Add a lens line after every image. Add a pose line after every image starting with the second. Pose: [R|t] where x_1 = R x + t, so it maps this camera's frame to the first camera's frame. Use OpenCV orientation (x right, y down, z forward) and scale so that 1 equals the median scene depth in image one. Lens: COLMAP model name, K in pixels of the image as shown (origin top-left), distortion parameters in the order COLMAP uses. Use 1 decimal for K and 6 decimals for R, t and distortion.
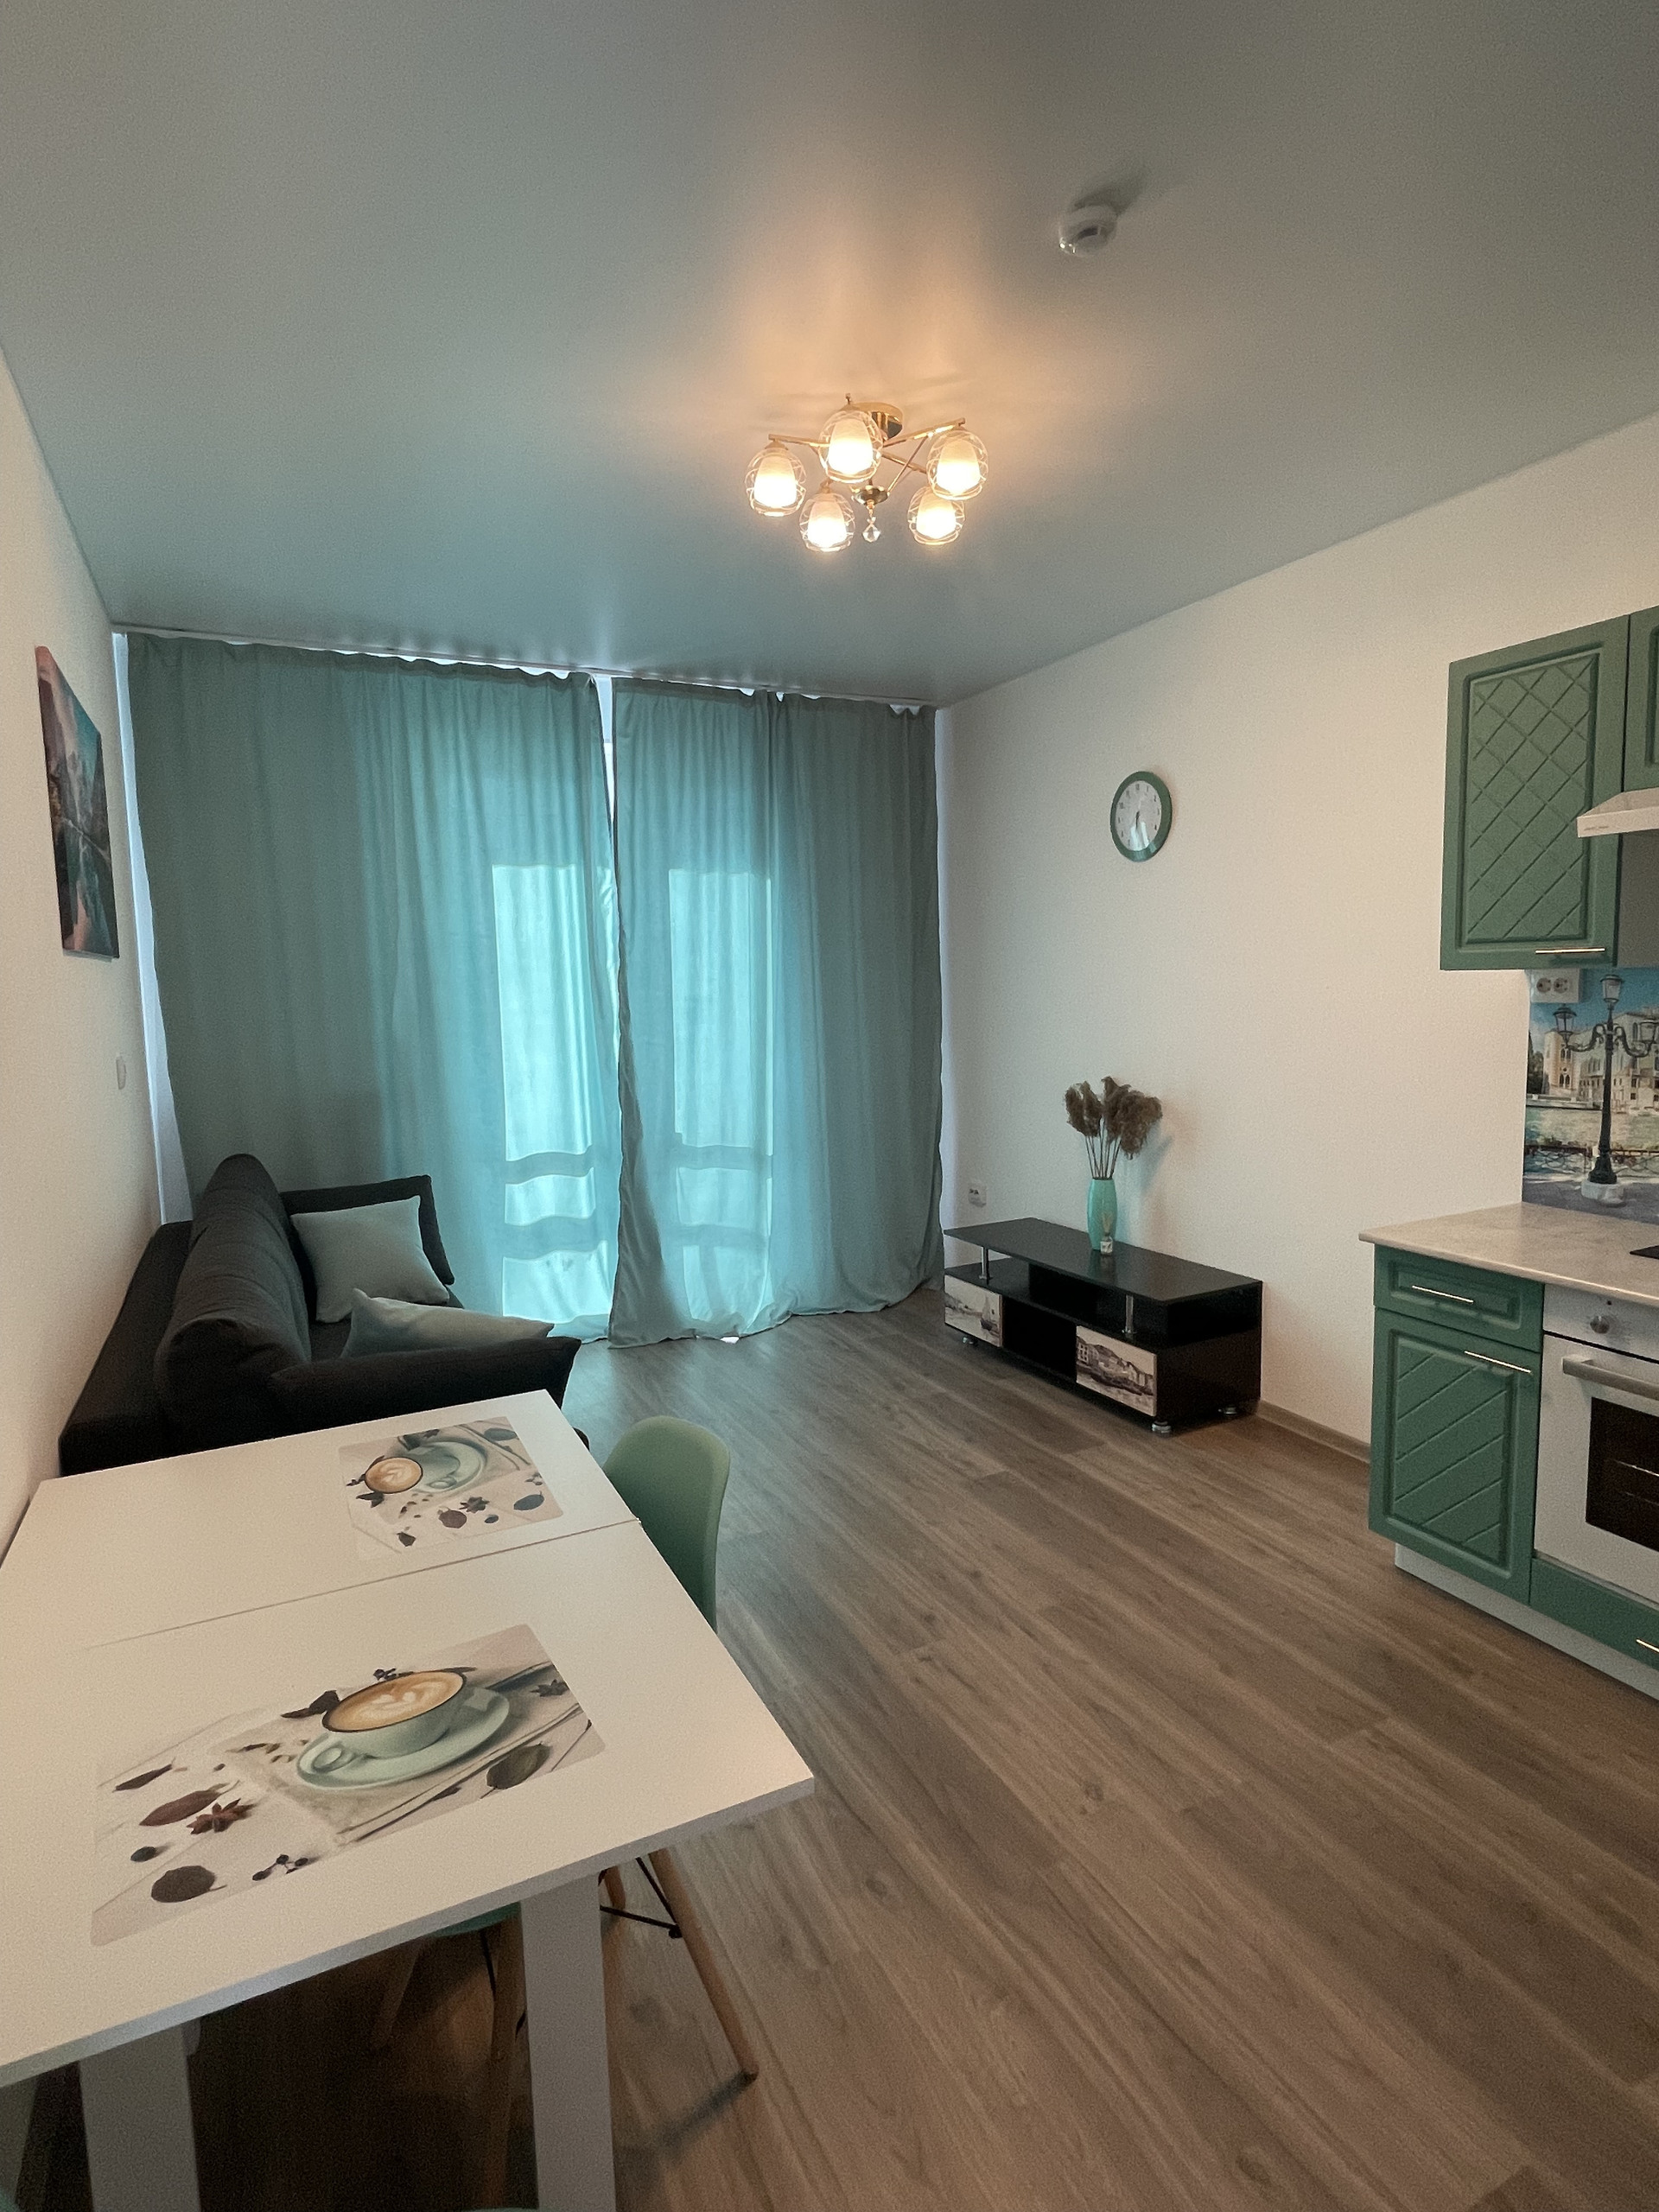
lens RADIAL K [[1146.9, 0, 829.5], [0, 1146.9, 1106.0], [0, 0, 1]] dist [0.002653, 0.000535]
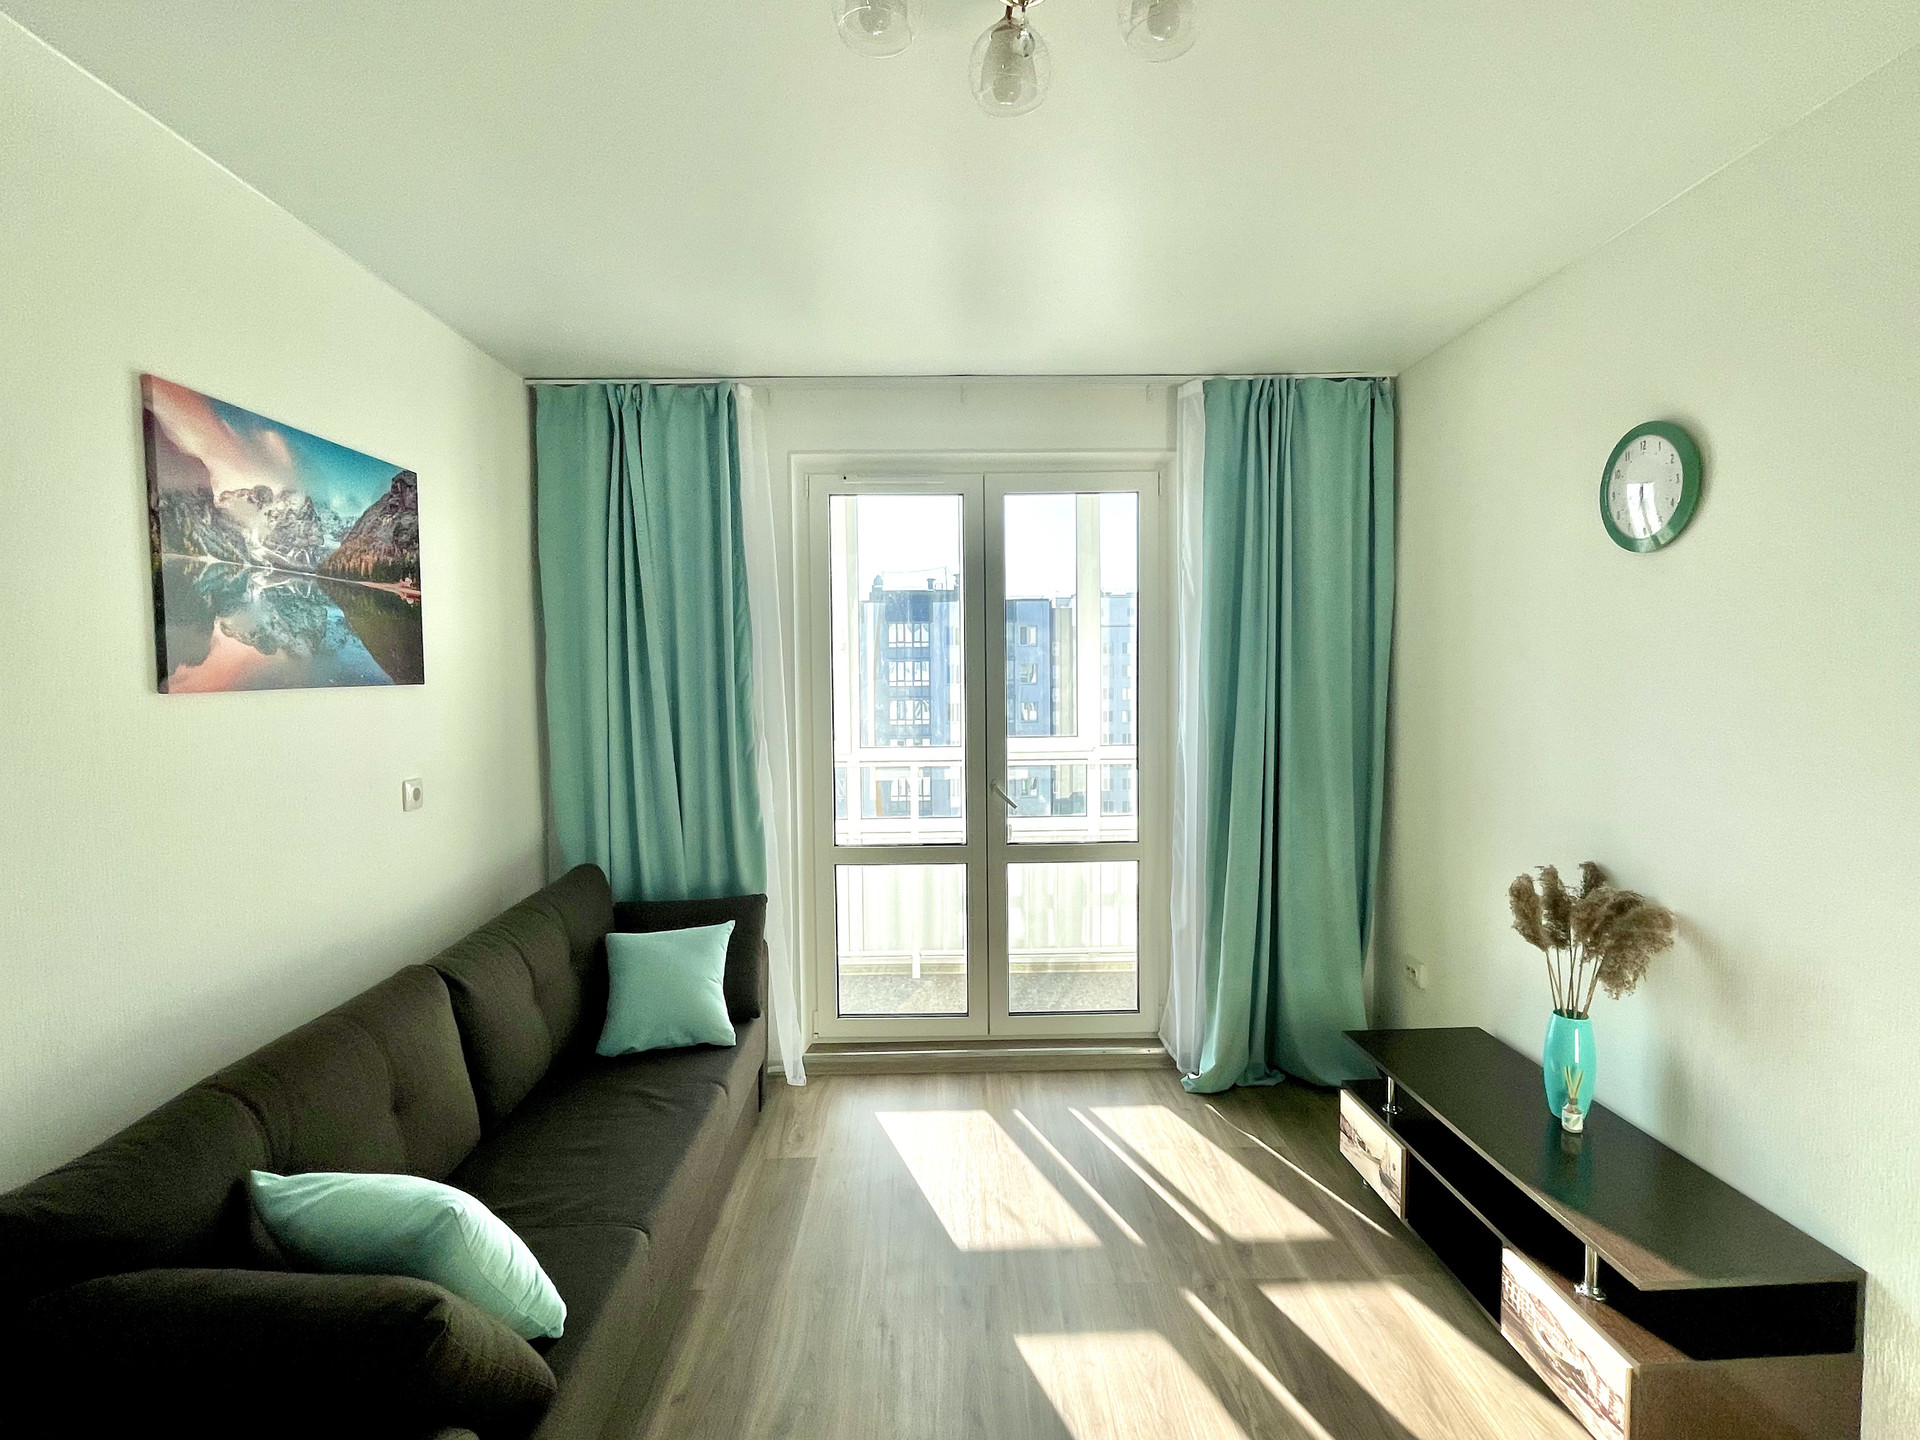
lens RADIAL K [[937.1, 0, 960.0], [0, 937.1, 720.0], [0, 0, 1]] dist [-0.003013, -0.000215]
pose [[0.908595, 0.038383, -0.415911, 0.134508], [-0.058238, 0.997684, -0.035154, -0.072901], [0.413598, 0.056162, 0.908726, 0.335800]]
